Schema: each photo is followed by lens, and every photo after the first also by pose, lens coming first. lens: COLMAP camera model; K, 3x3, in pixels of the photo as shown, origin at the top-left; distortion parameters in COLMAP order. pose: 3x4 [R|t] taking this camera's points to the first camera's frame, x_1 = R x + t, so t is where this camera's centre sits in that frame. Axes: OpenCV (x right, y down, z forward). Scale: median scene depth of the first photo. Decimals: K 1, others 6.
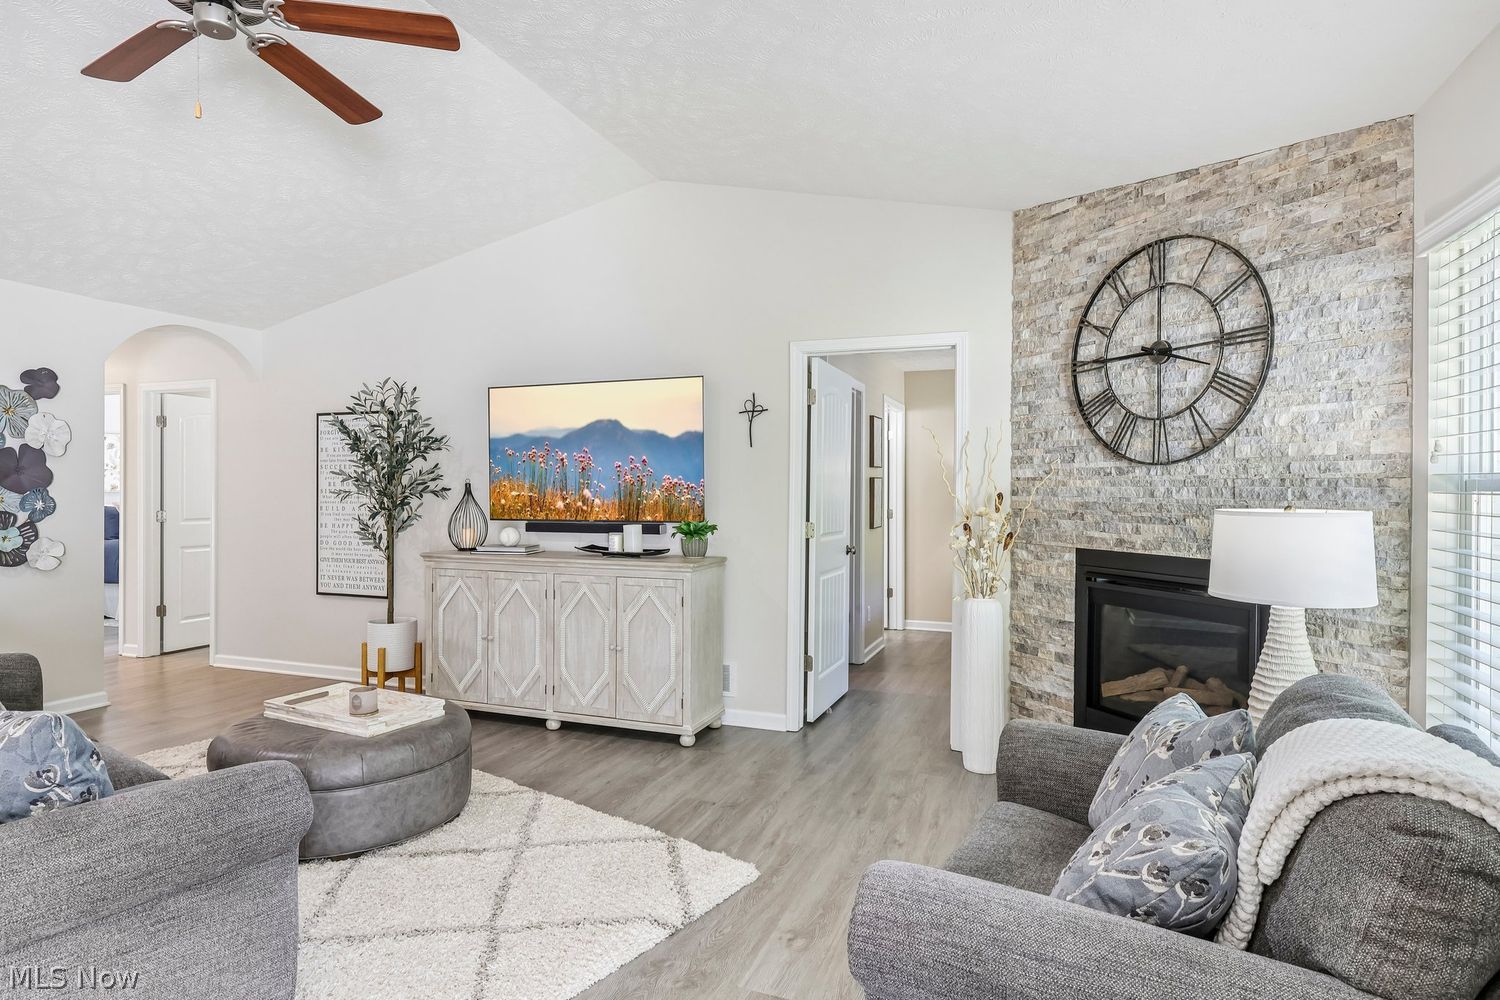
lens RADIAL K [[823.0, 0, 745.6], [0, 823.0, 496.6], [0, 0, 1]] dist [0.002551, -0.001150]
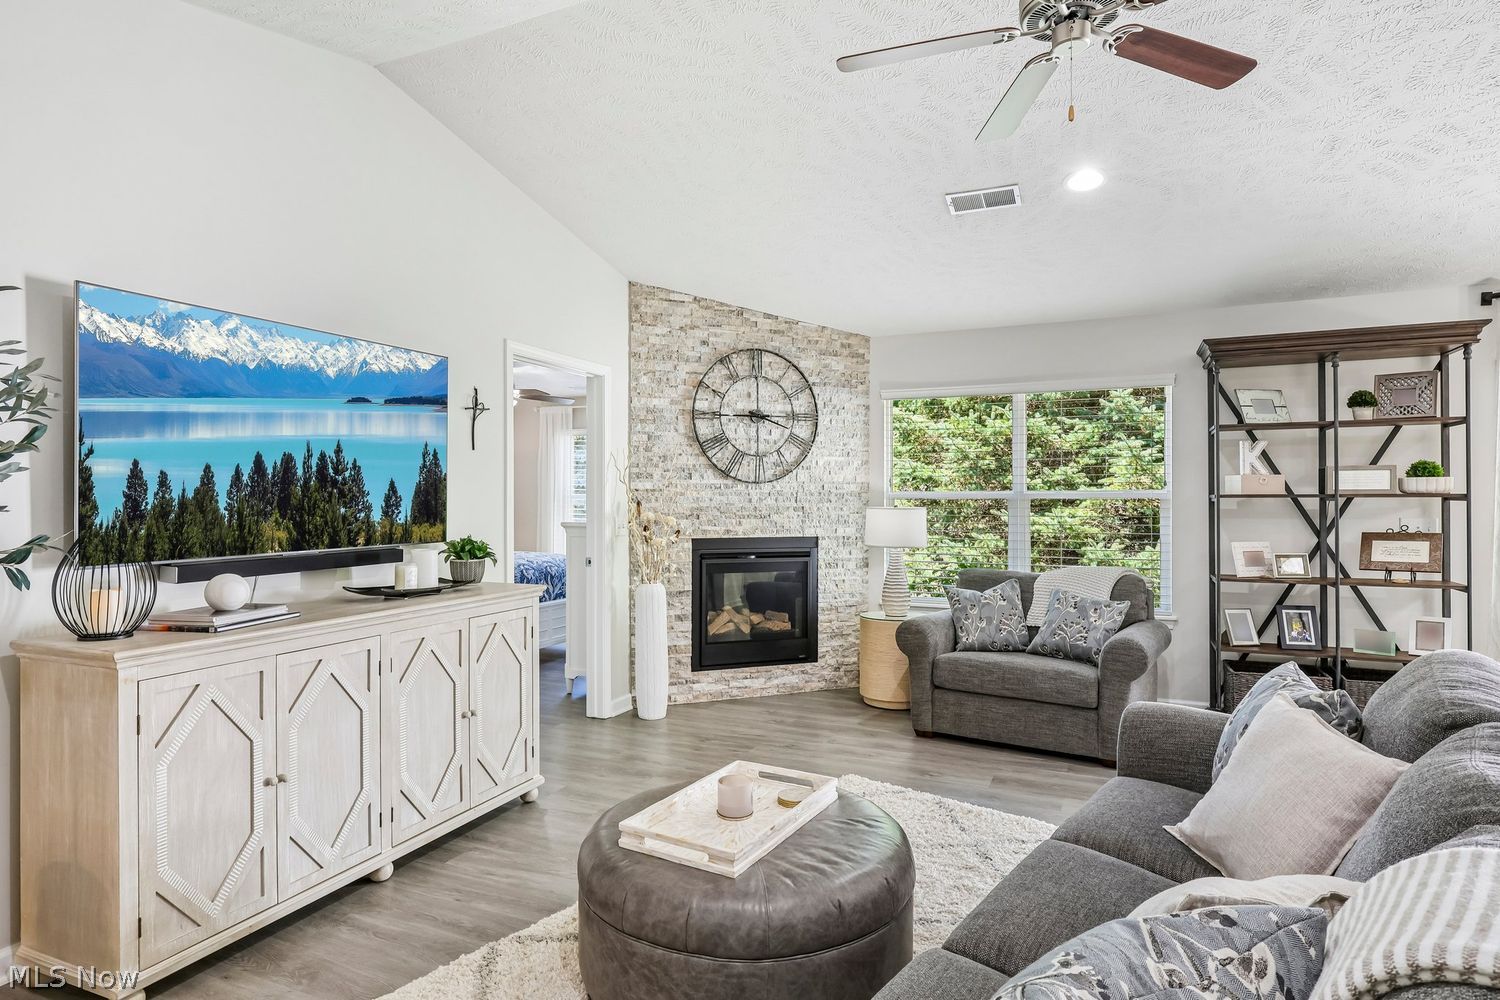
lens RADIAL K [[823.0, 0, 745.1], [0, 823.0, 500.4], [0, 0, 1]] dist [0.002551, -0.001150]
pose [[0.049035, -0.005420, 0.998782, -1.032496], [0.009858, 0.999939, 0.004942, -0.011055], [-0.998748, 0.009604, 0.049085, 0.835374]]
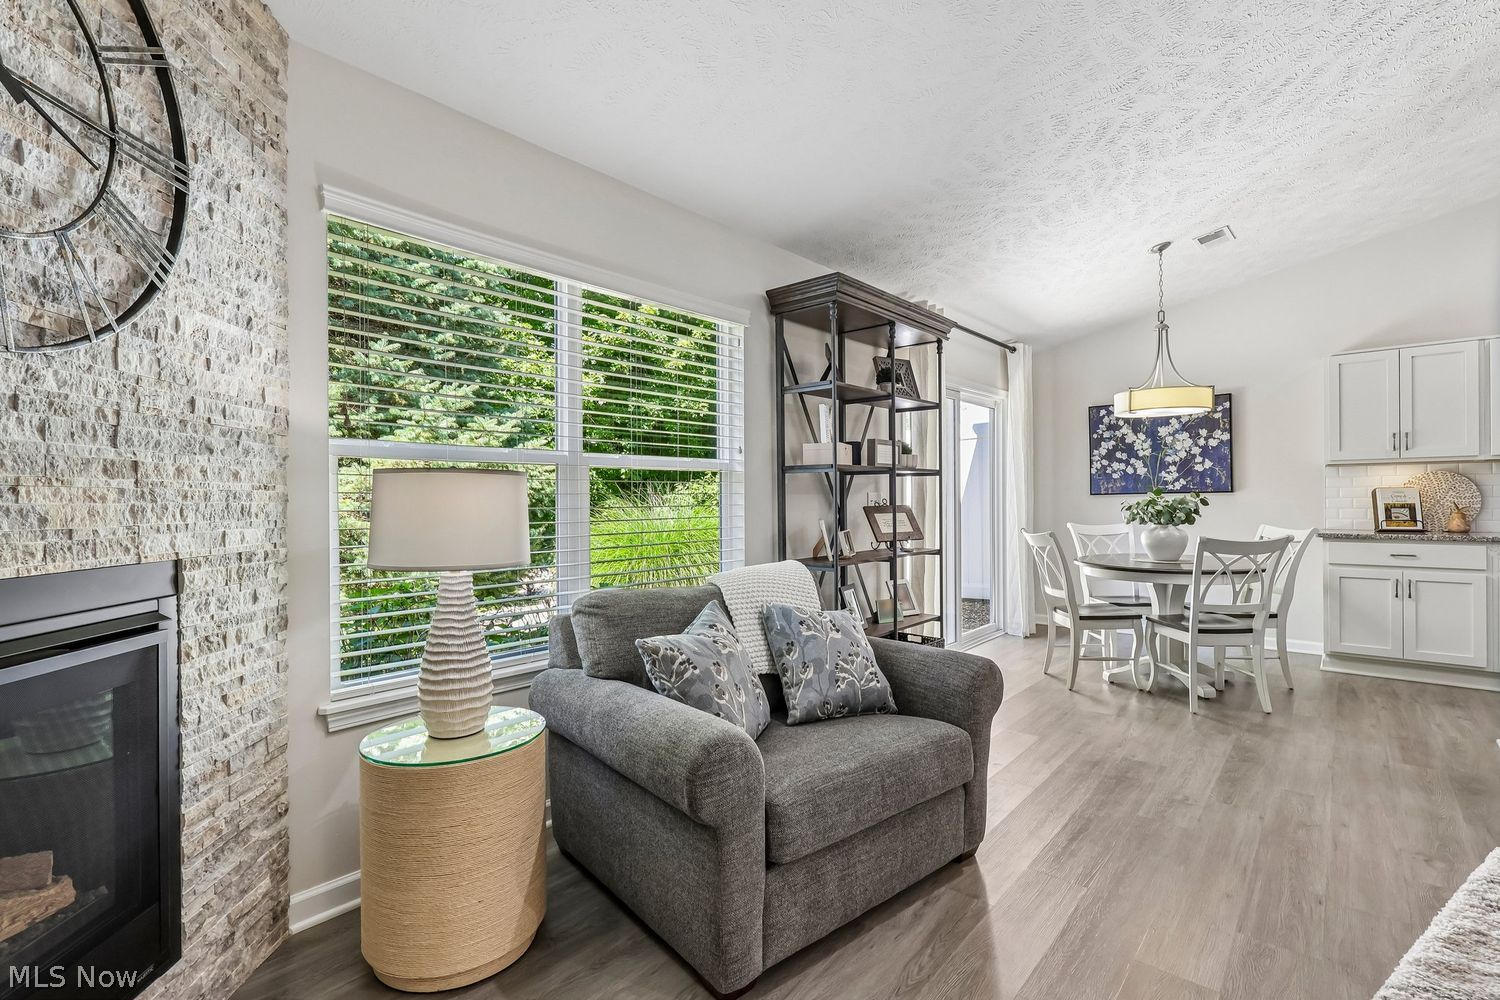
lens RADIAL K [[697.2, 0, 747.4], [0, 697.2, 499.8], [0, 0, 1]] dist [-0.000307, 0.001631]
pose [[-0.940863, 0.002904, 0.338774, 0.050187], [0.007298, 0.999905, 0.011699, 0.027958], [-0.338708, 0.013479, -0.940795, 1.047038]]
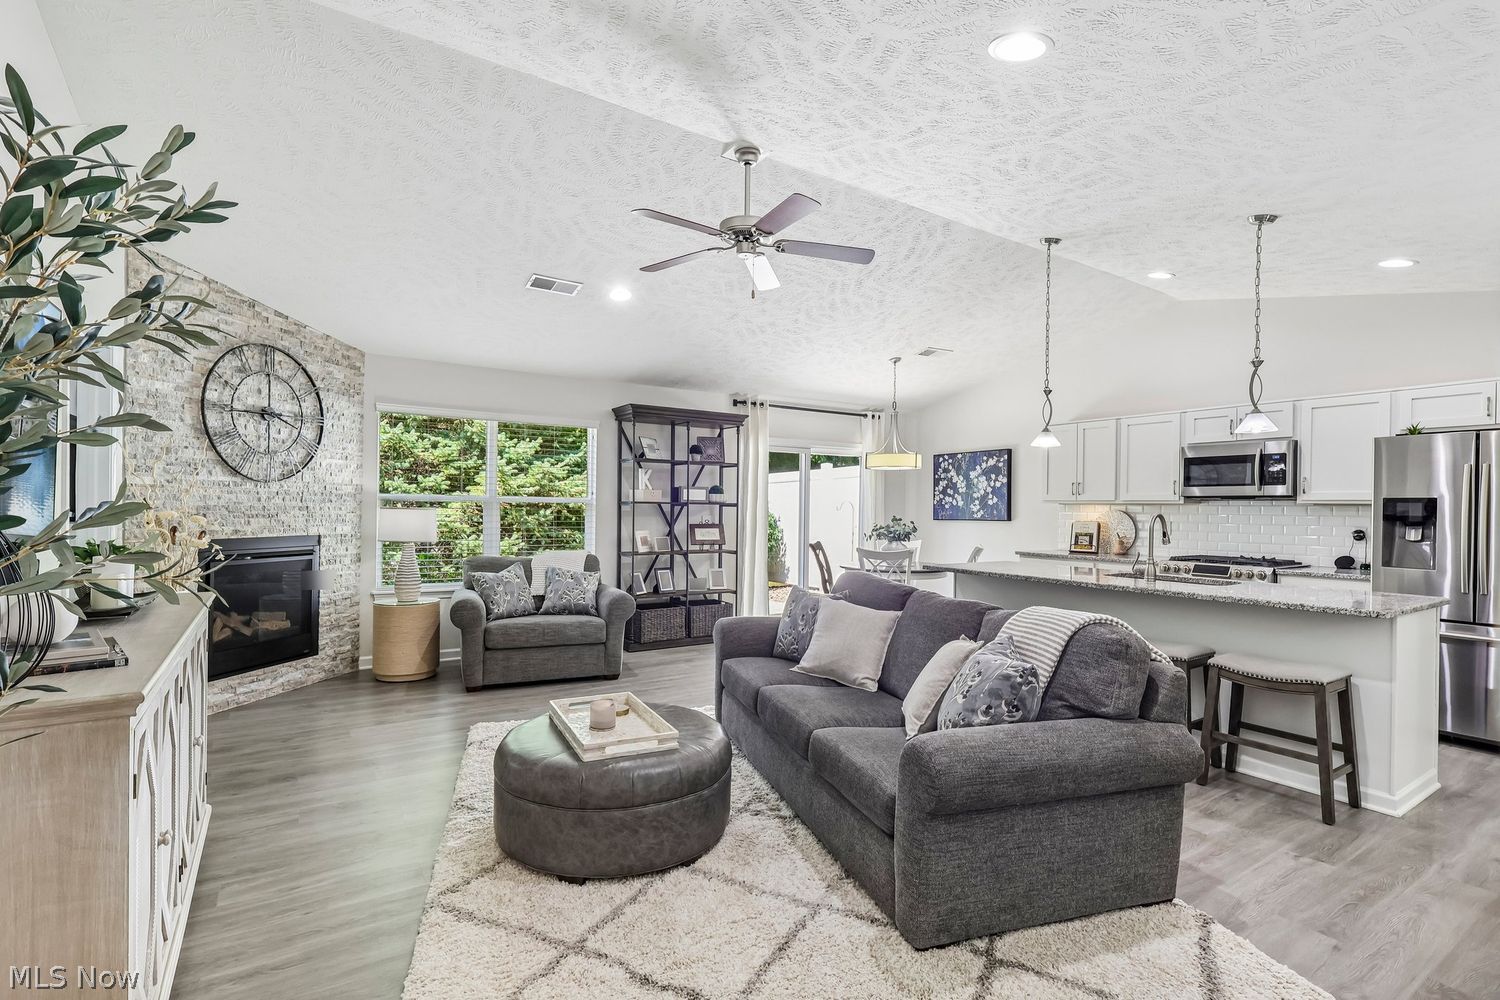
lens RADIAL K [[697.2, 0, 744.8], [0, 697.2, 510.4], [0, 0, 1]] dist [-0.000307, 0.001631]
pose [[-0.810145, -0.019001, 0.585921, -0.961925], [-0.012785, 0.999810, 0.014746, -0.013044], [-0.586090, 0.004455, -0.810234, 1.390655]]
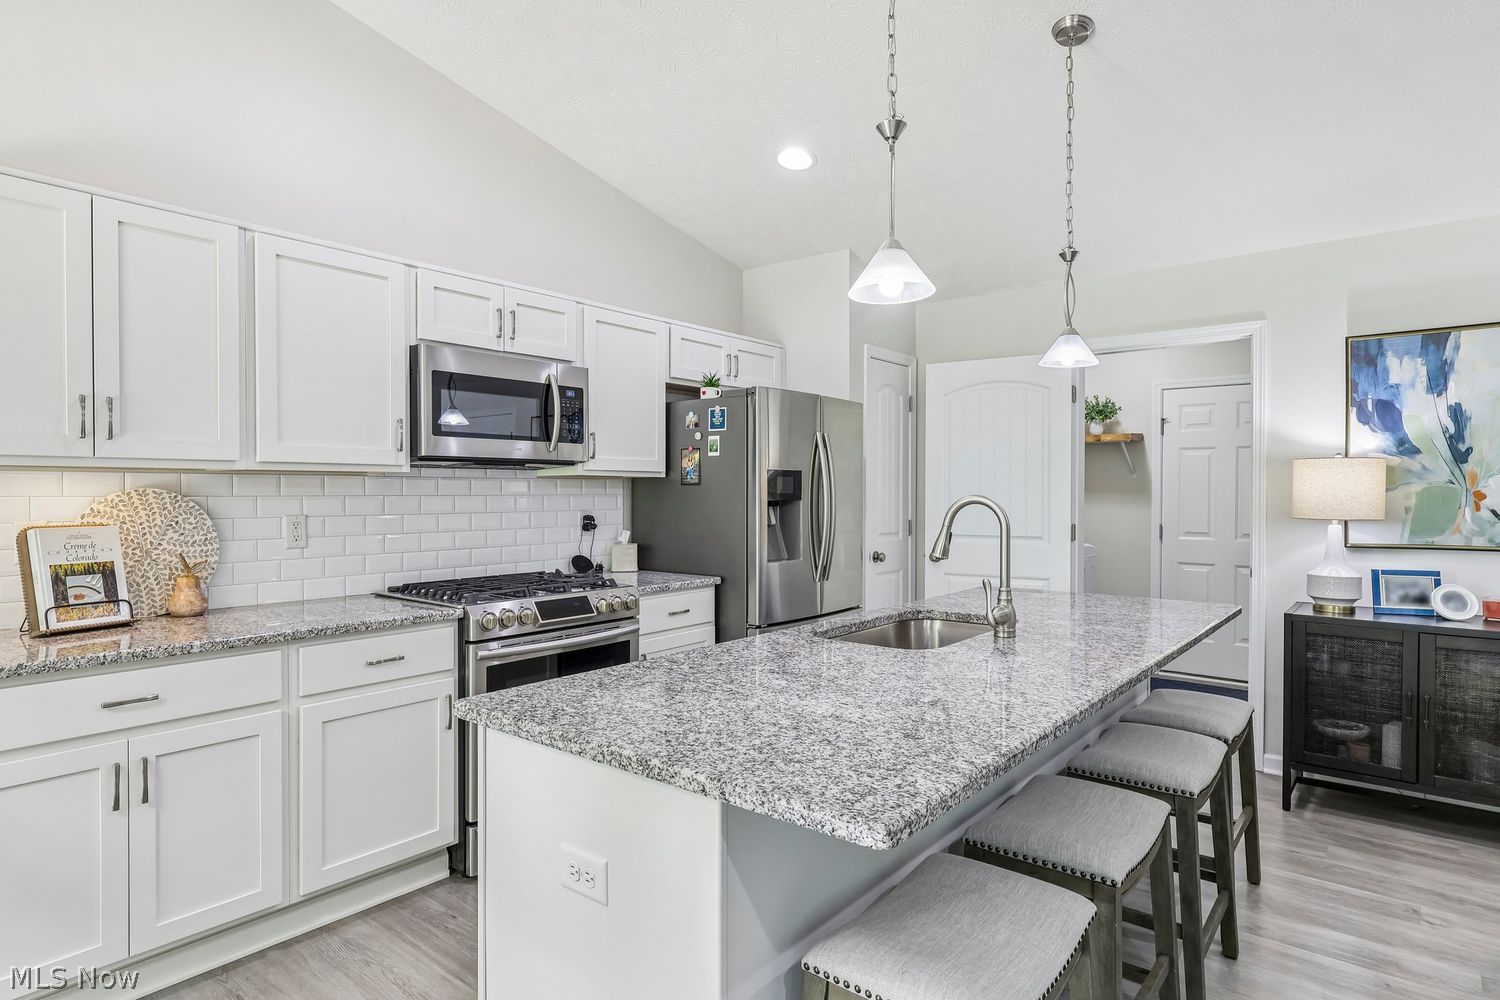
lens RADIAL K [[823.0, 0, 749.3], [0, 823.0, 499.1], [0, 0, 1]] dist [0.002551, -0.001150]
pose [[-0.313291, 0.003503, -0.949651, -0.190647], [-0.010732, 0.999916, 0.007229, -0.001320], [0.949597, 0.012456, -0.313227, 0.148318]]
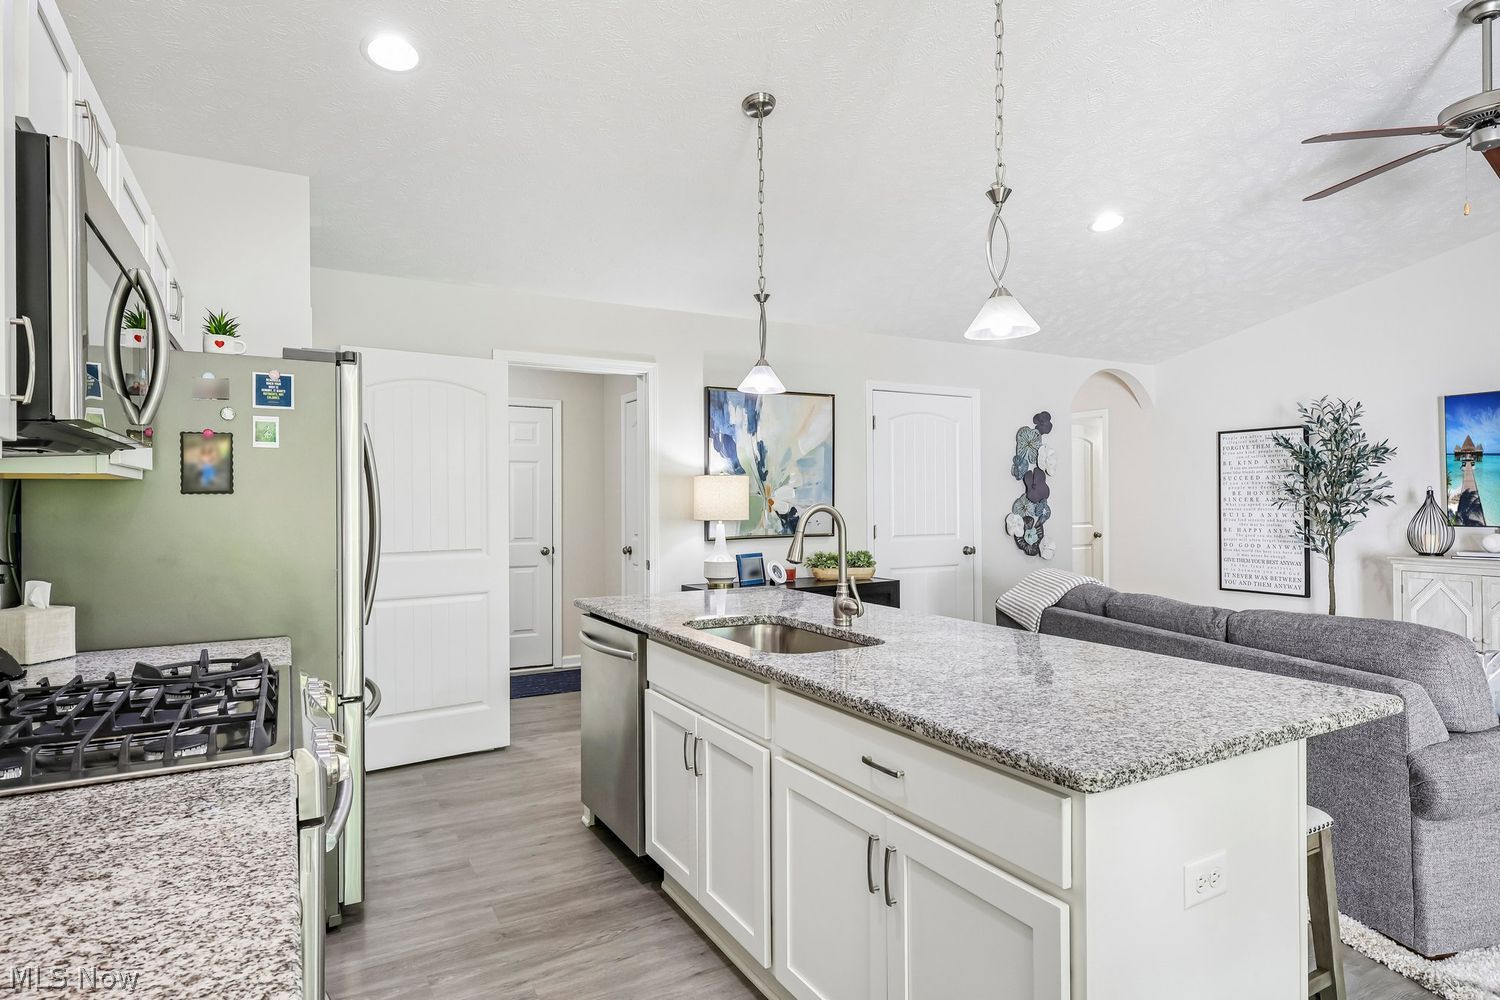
lens RADIAL K [[823.0, 0, 743.0], [0, 823.0, 502.0], [0, 0, 1]] dist [0.002551, -0.001150]
pose [[0.764242, -0.007751, -0.644883, -0.442276], [0.004615, 0.999968, -0.006550, 0.001653], [0.644913, 0.002030, 0.764253, -0.469346]]
